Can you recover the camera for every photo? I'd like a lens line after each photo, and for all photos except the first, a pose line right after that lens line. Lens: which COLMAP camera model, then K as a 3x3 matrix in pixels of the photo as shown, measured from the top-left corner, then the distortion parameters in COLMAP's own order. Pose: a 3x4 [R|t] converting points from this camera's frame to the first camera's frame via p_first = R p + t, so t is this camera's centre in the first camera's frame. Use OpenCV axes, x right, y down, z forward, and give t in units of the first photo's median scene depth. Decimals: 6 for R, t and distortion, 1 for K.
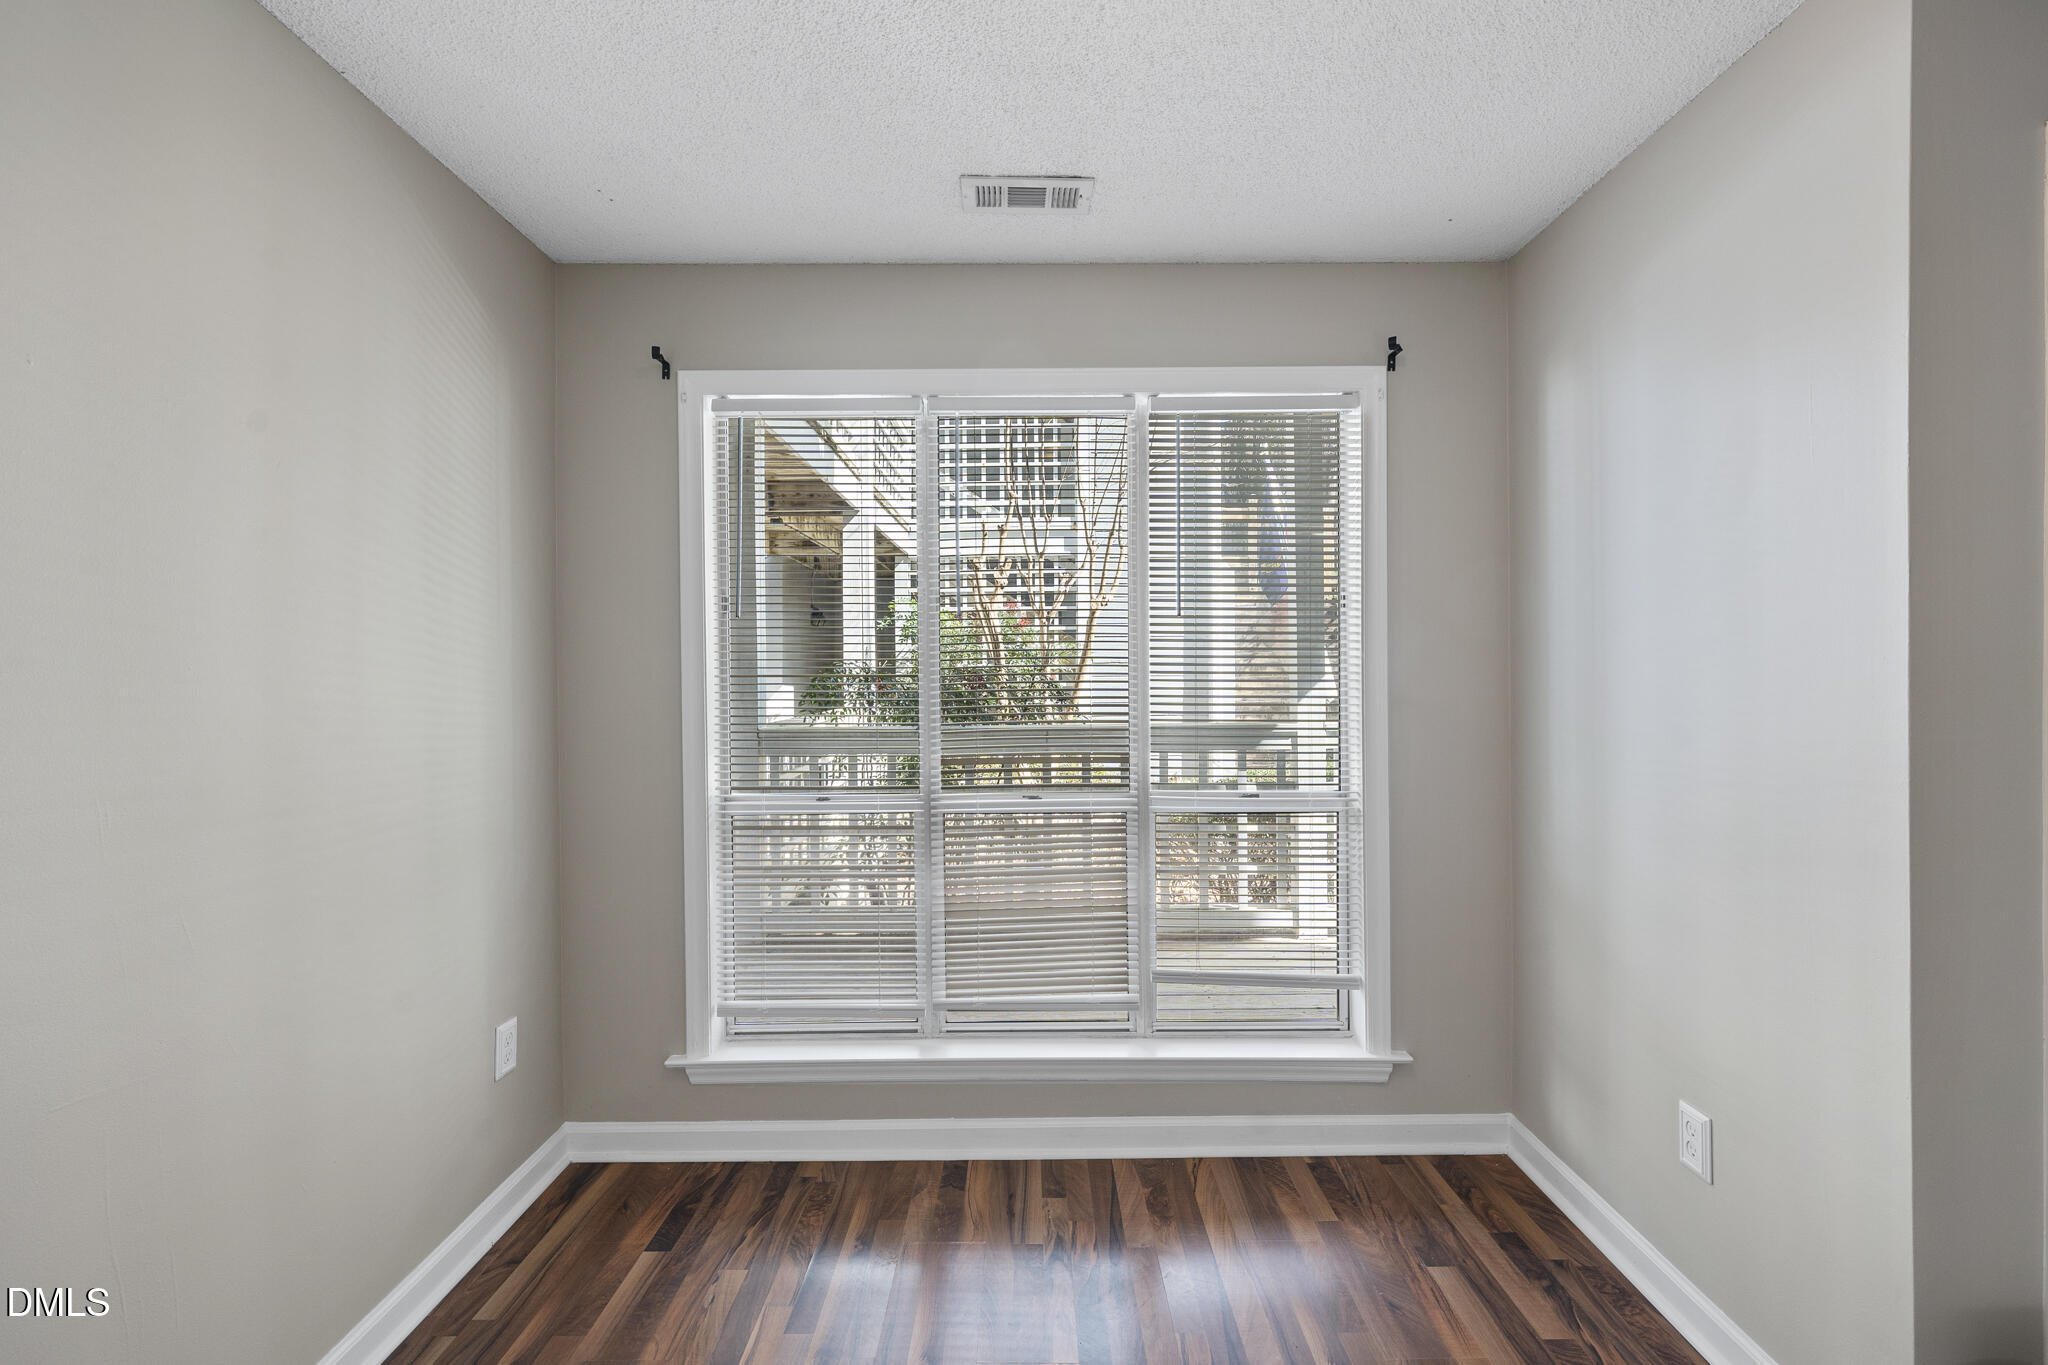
lens RADIAL K [[868.2, 0, 1020.9], [0, 868.2, 677.4], [0, 0, 1]] dist [0.002099, -0.000769]
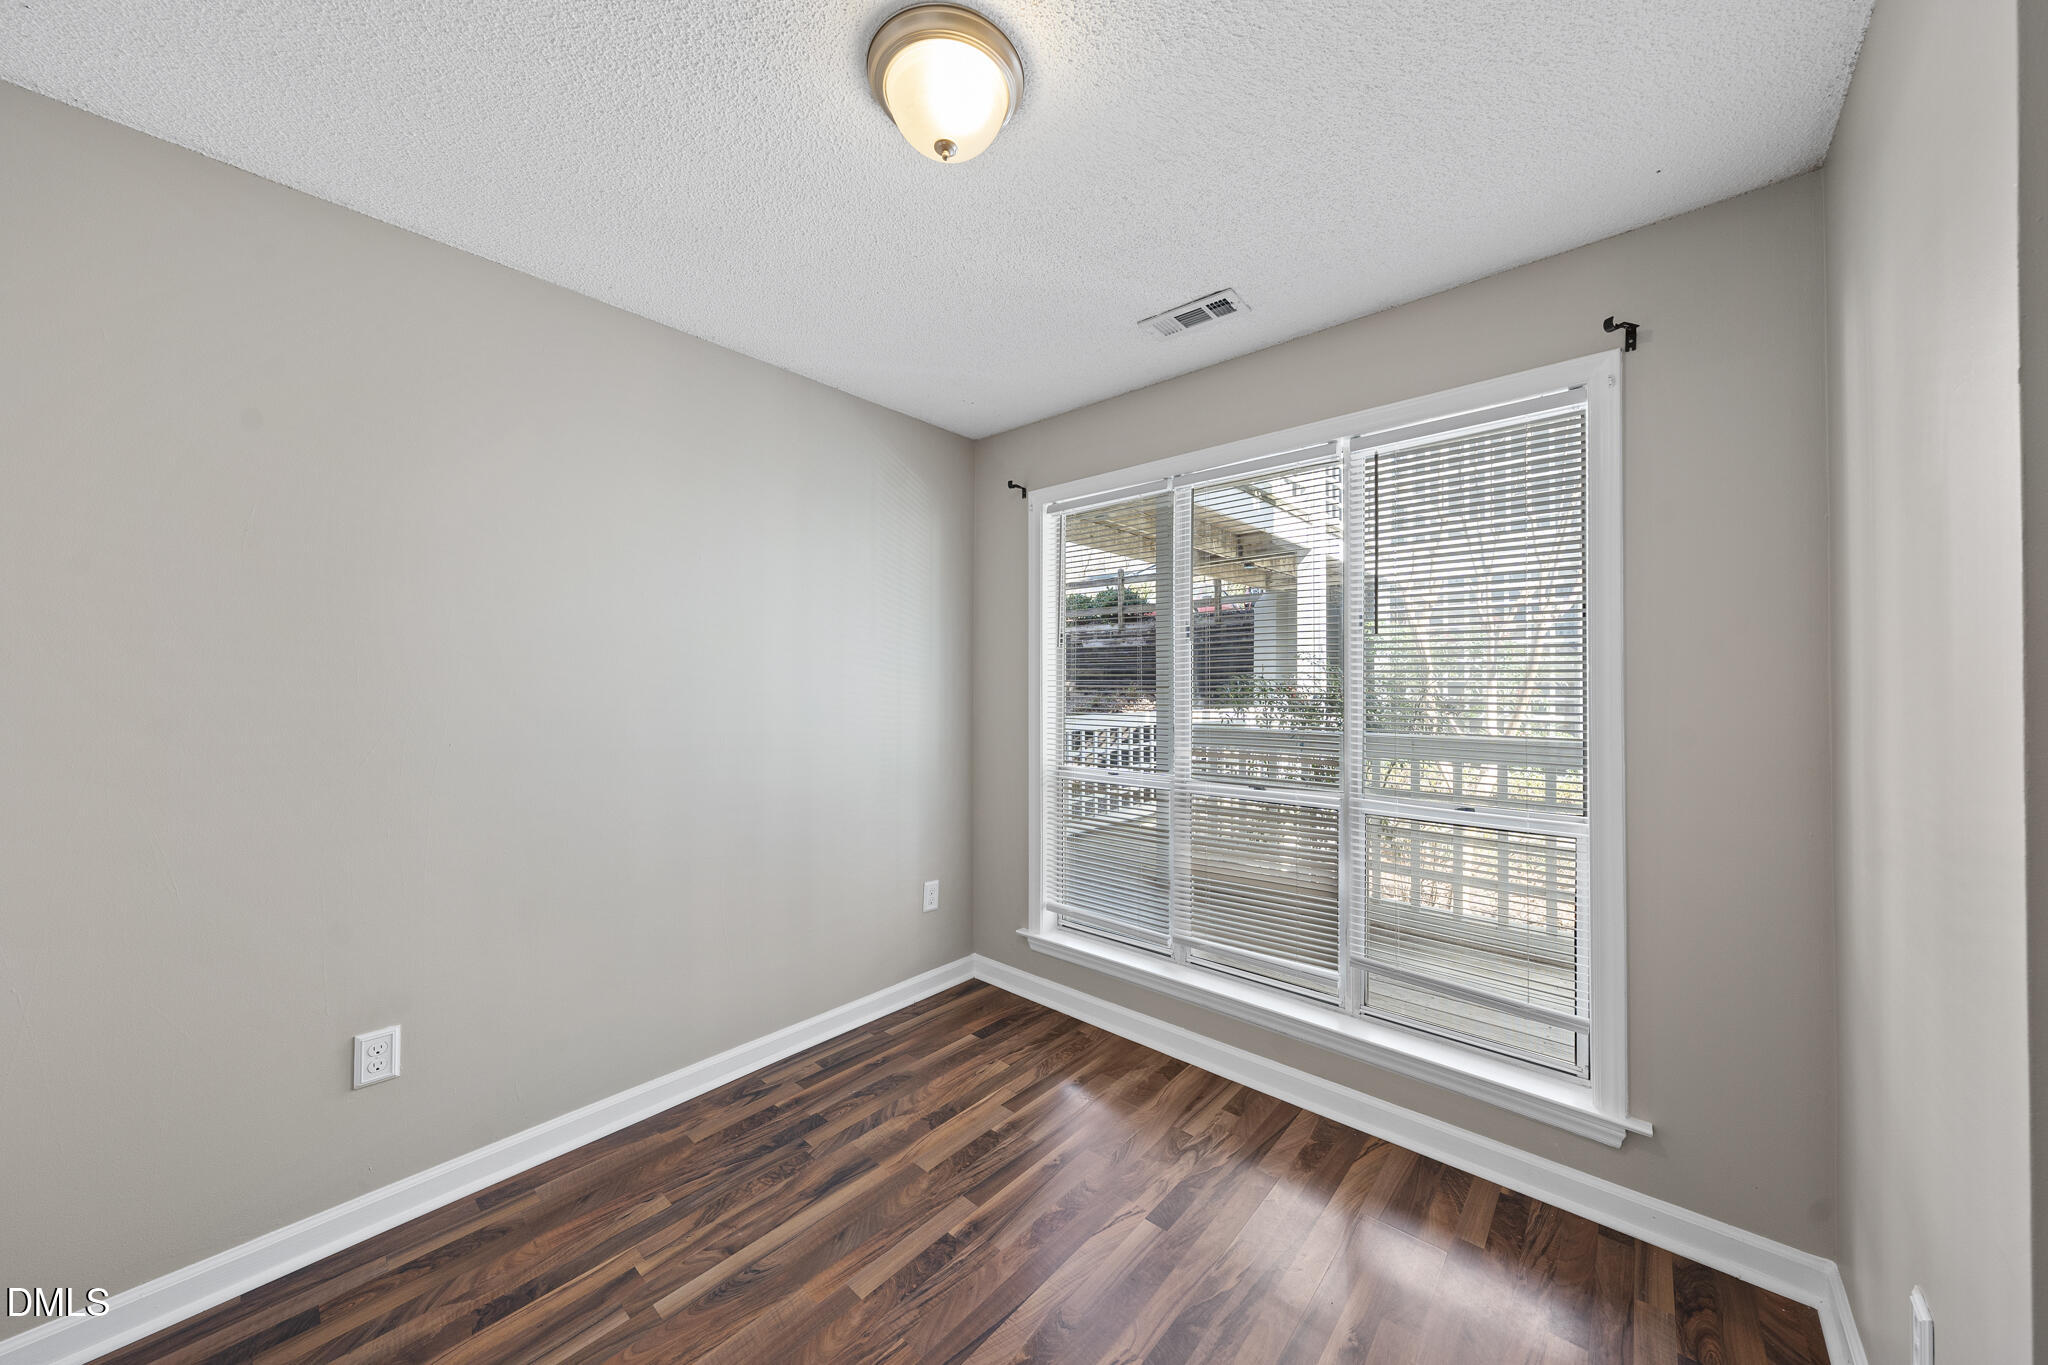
lens RADIAL K [[691.9, 0, 1007.7], [0, 691.9, 678.4], [0, 0, 1]] dist [0.001255, -0.000198]
pose [[0.746390, 0.001010, -0.665508, 0.422557], [-0.011256, 0.999875, -0.011107, -0.000546], [0.665414, 0.015781, 0.746308, 0.046846]]
